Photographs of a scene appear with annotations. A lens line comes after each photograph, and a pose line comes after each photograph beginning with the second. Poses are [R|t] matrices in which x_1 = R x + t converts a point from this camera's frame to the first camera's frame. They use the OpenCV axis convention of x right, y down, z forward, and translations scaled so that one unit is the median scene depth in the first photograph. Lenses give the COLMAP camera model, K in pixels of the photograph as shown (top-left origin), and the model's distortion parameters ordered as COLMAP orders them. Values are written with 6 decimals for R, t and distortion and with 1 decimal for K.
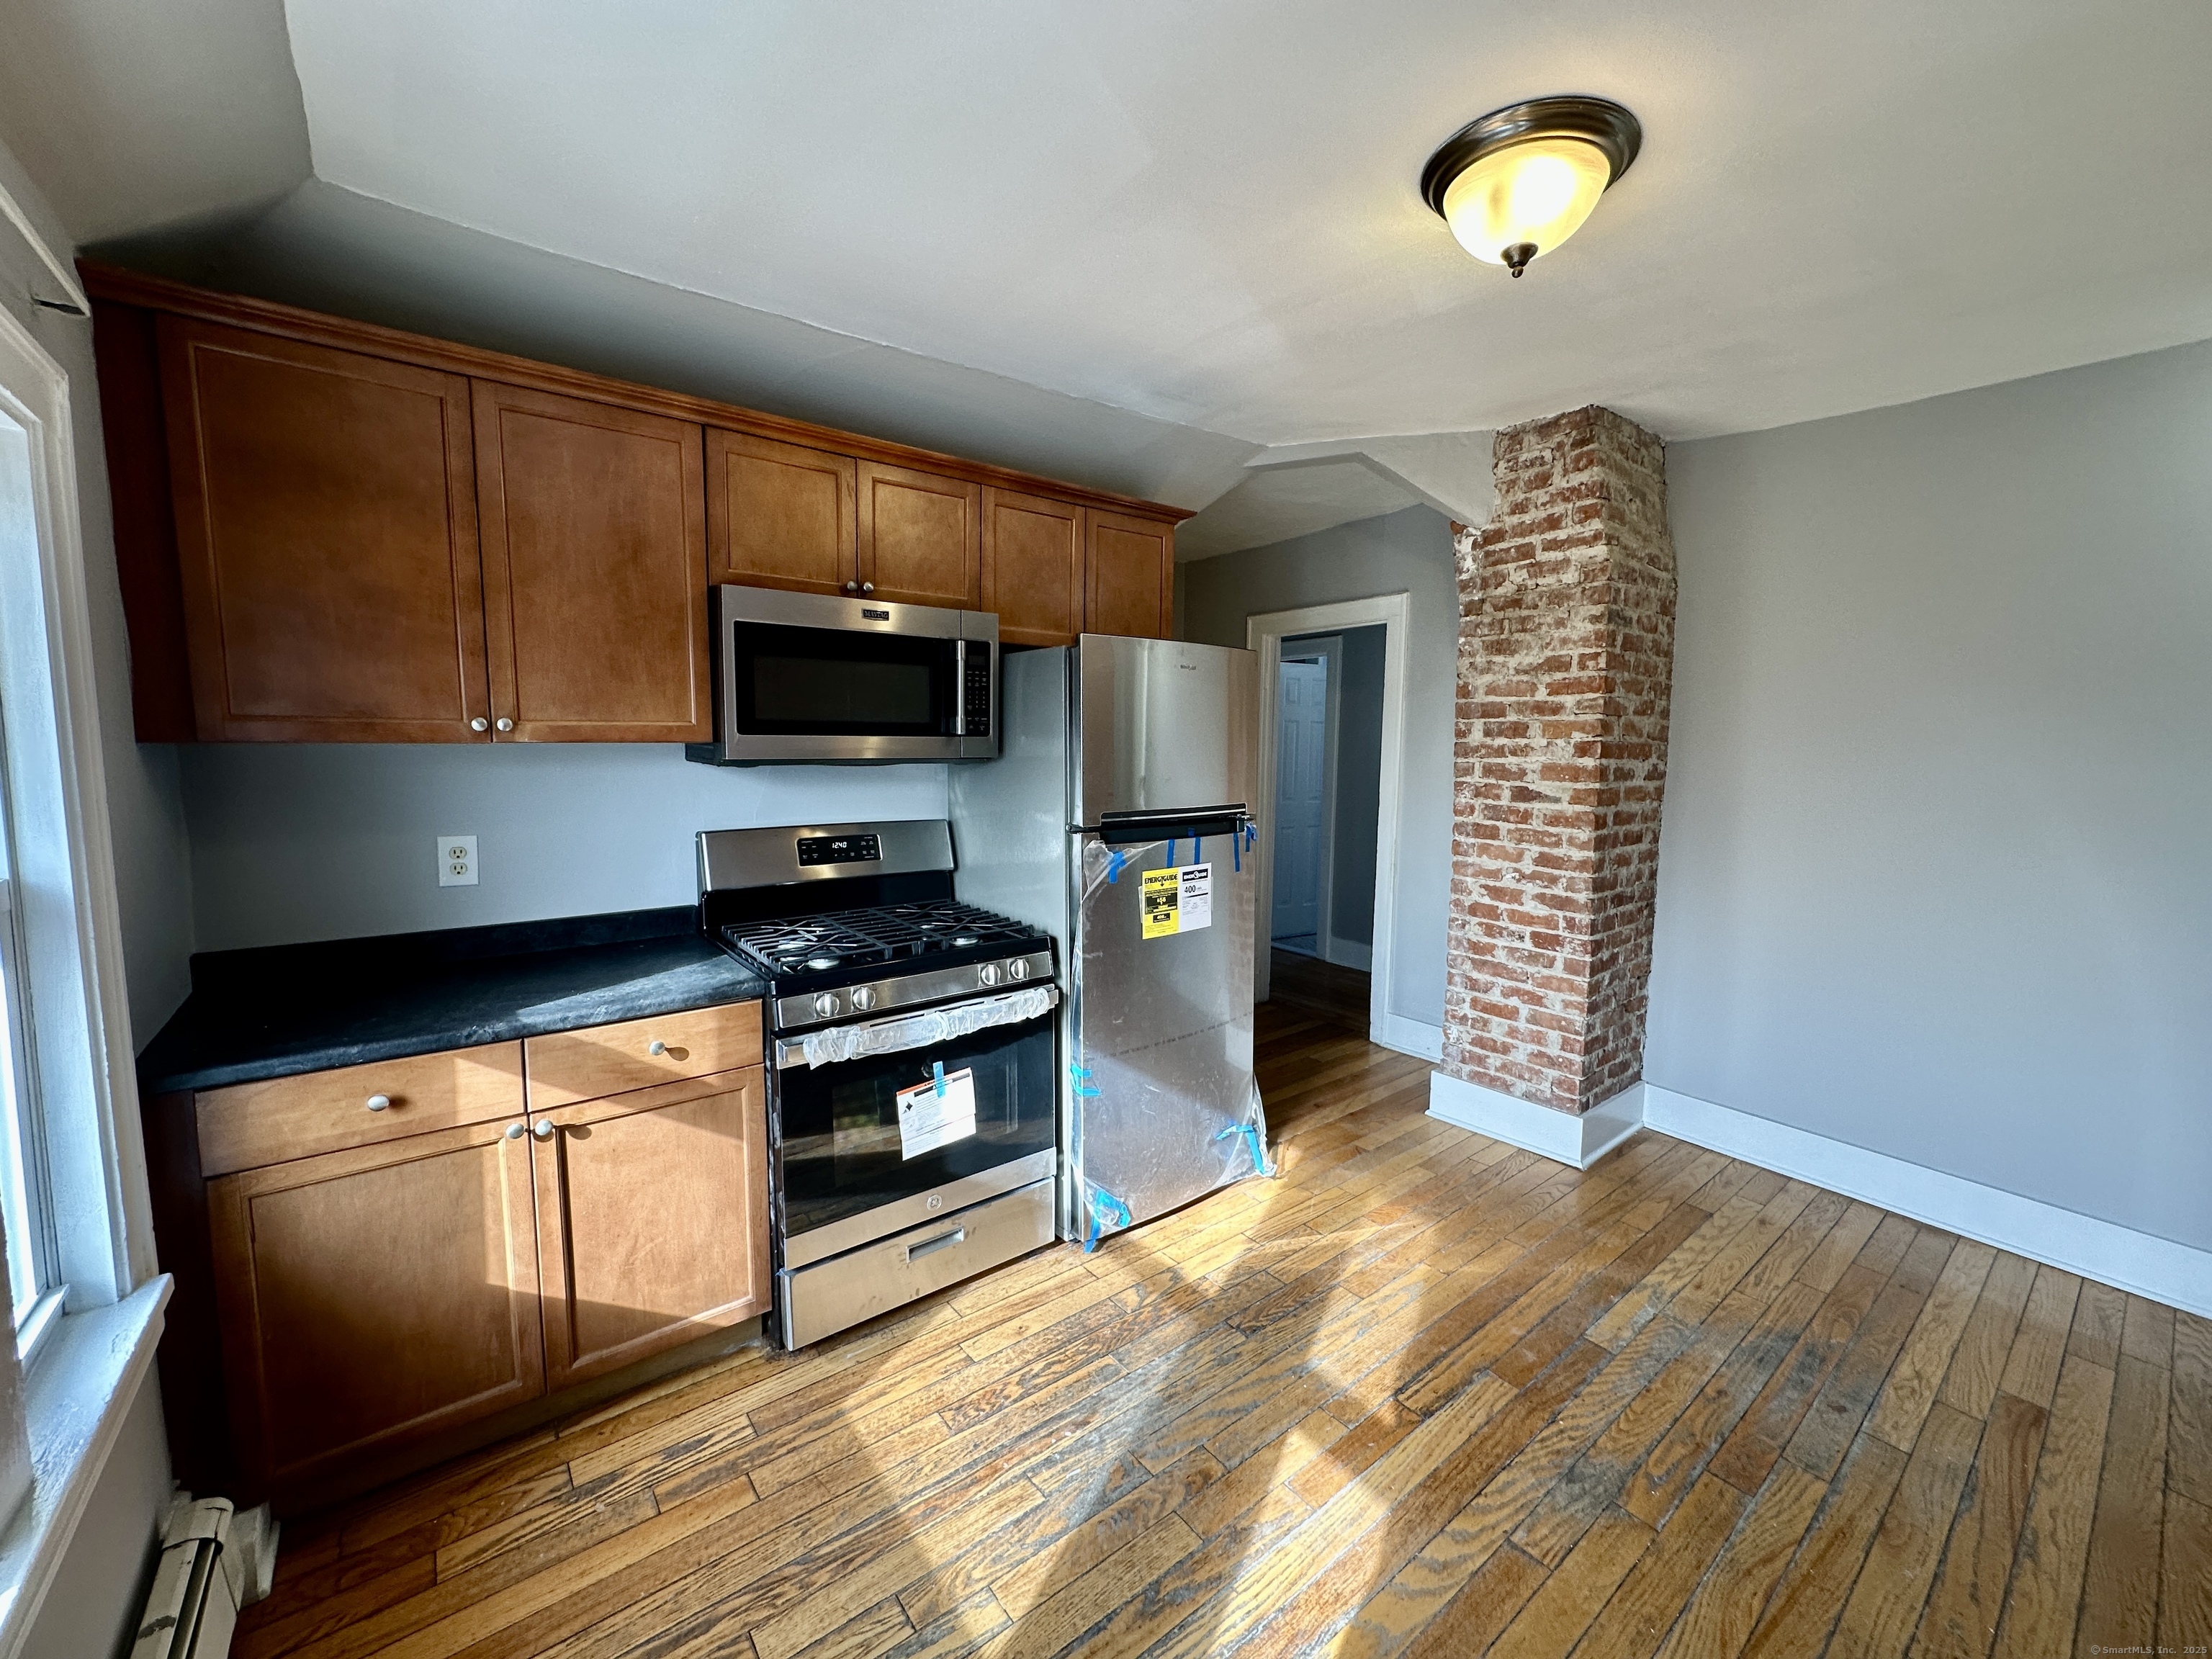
lens RADIAL K [[882.0, 0, 1106.0], [0, 882.0, 829.5], [0, 0, 1]] dist [-0.001755, -0.000027]
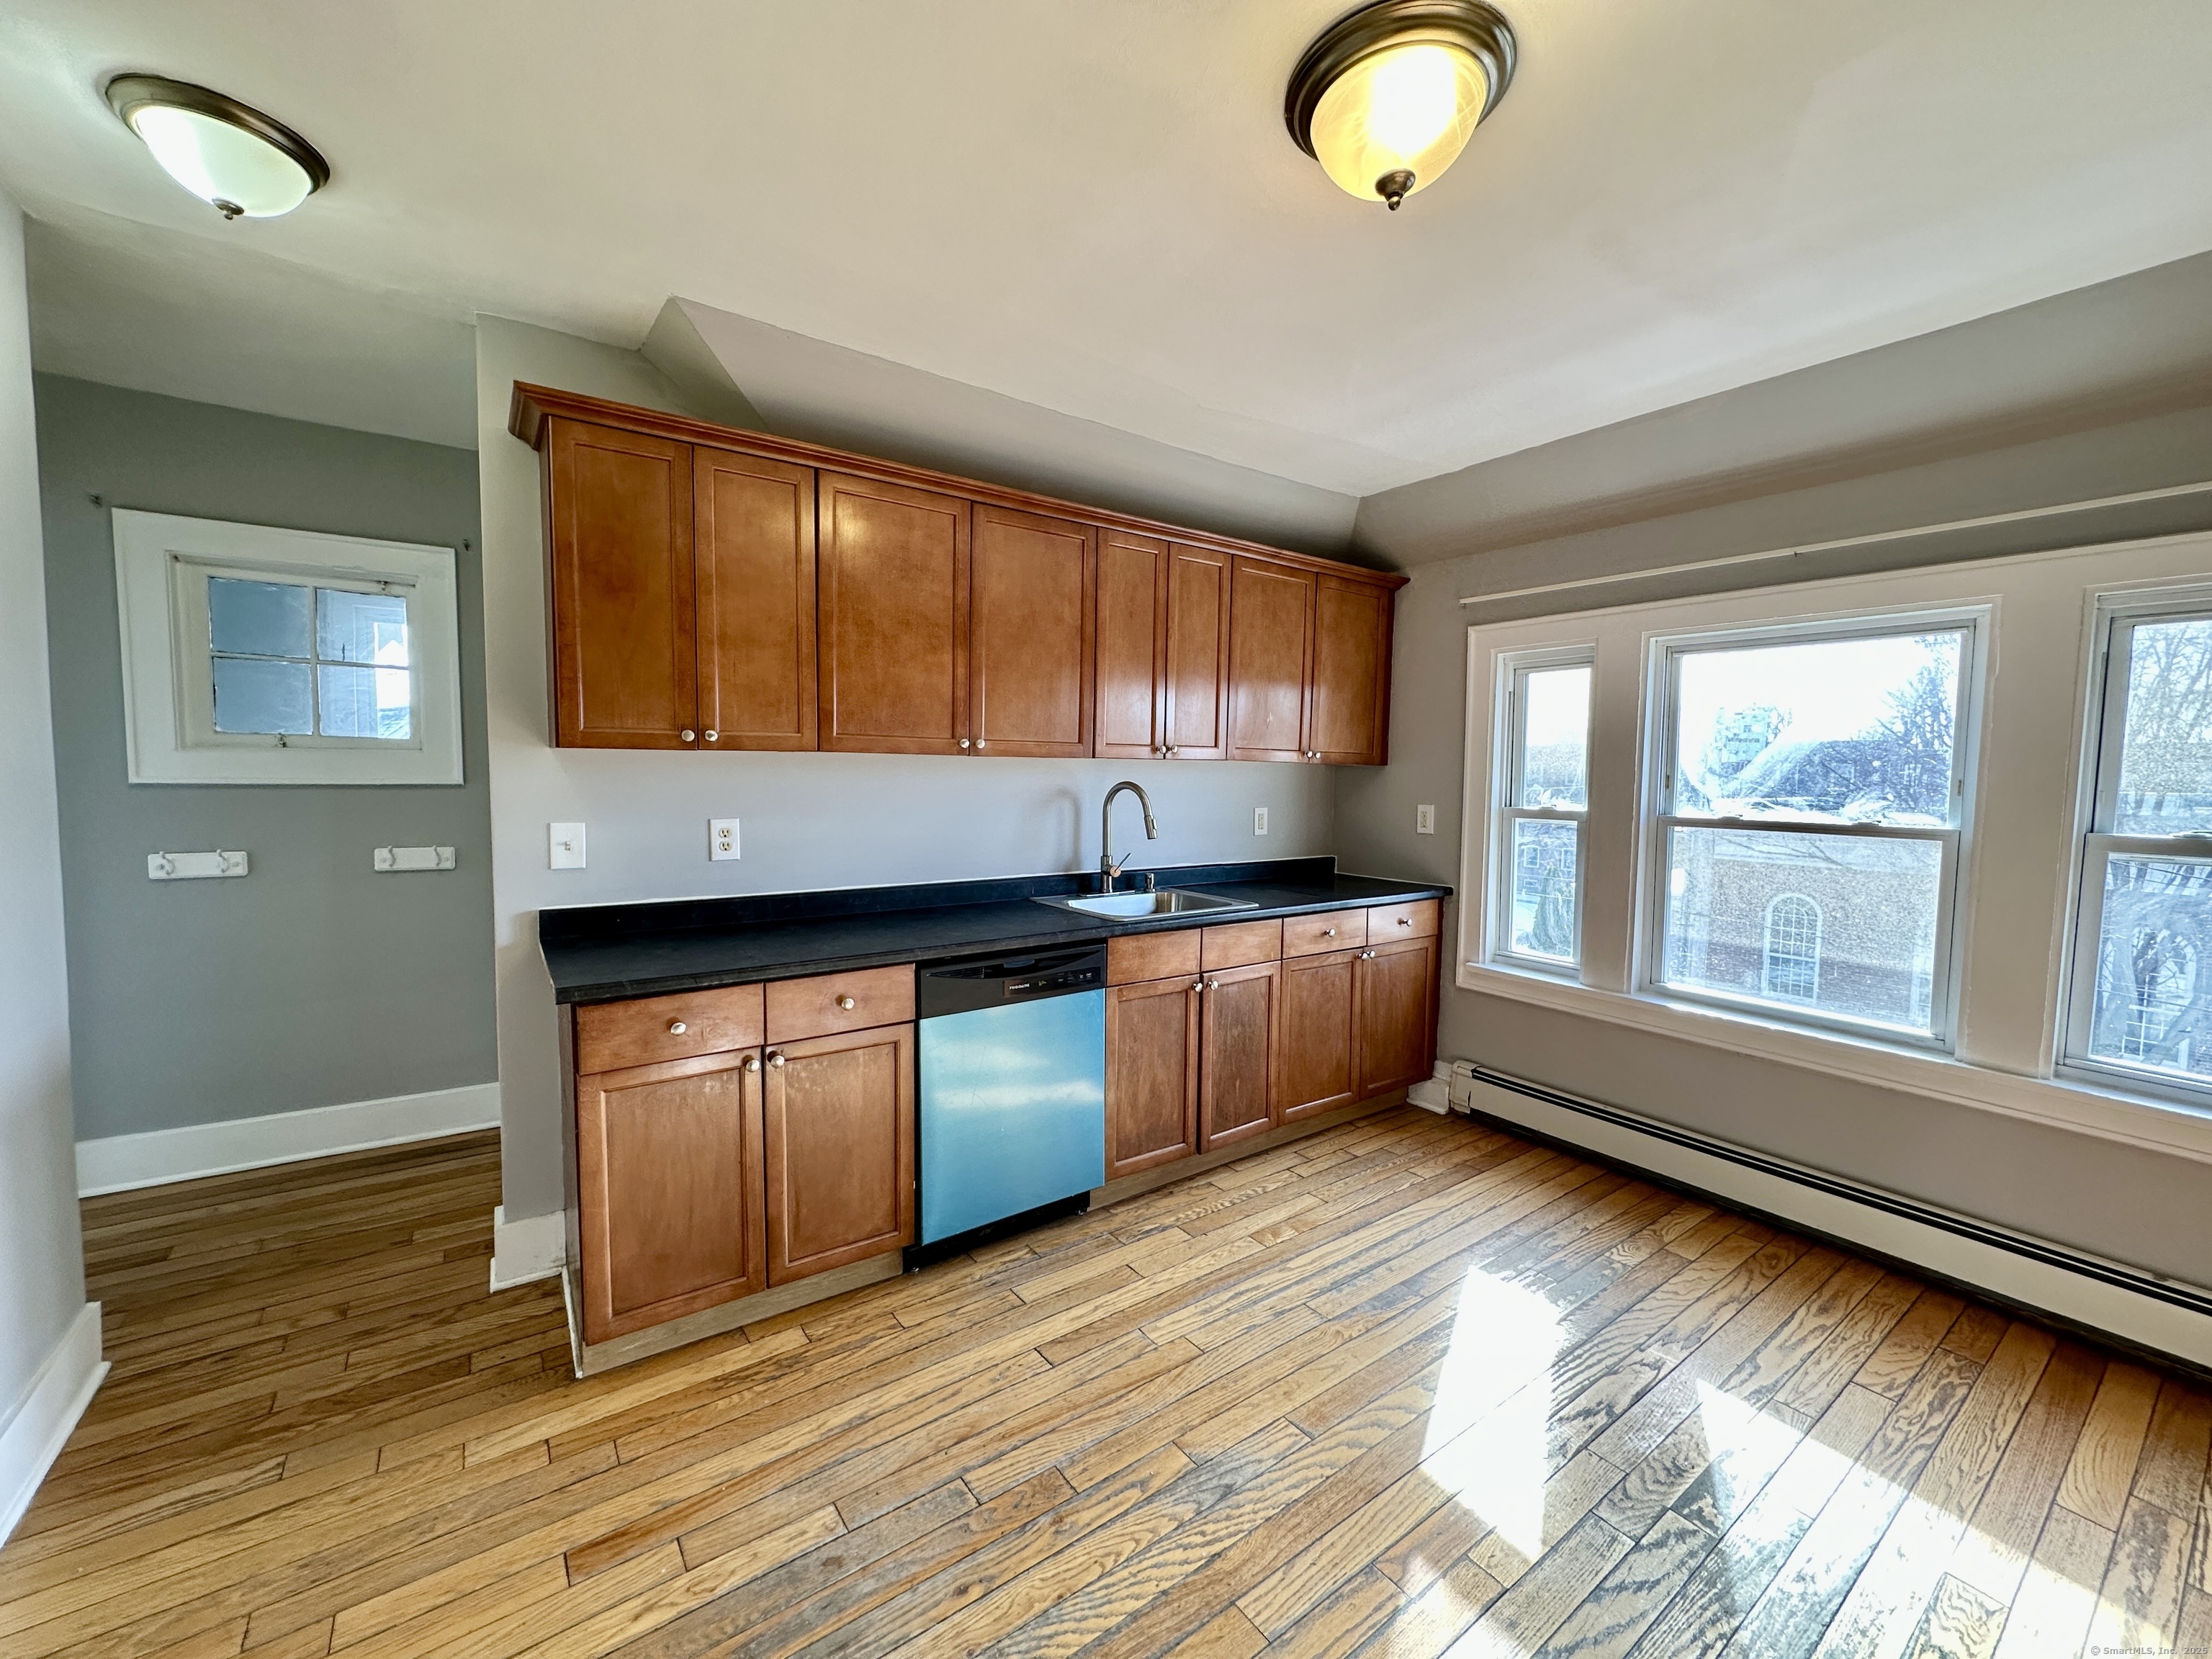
lens RADIAL K [[882.0, 0, 1106.0], [0, 882.0, 829.5], [0, 0, 1]] dist [-0.001755, -0.000027]
pose [[-0.998497, -0.033739, 0.043183, 0.609680], [-0.025479, 0.983472, 0.179256, -0.137597], [-0.048517, 0.177887, -0.982854, 1.731540]]
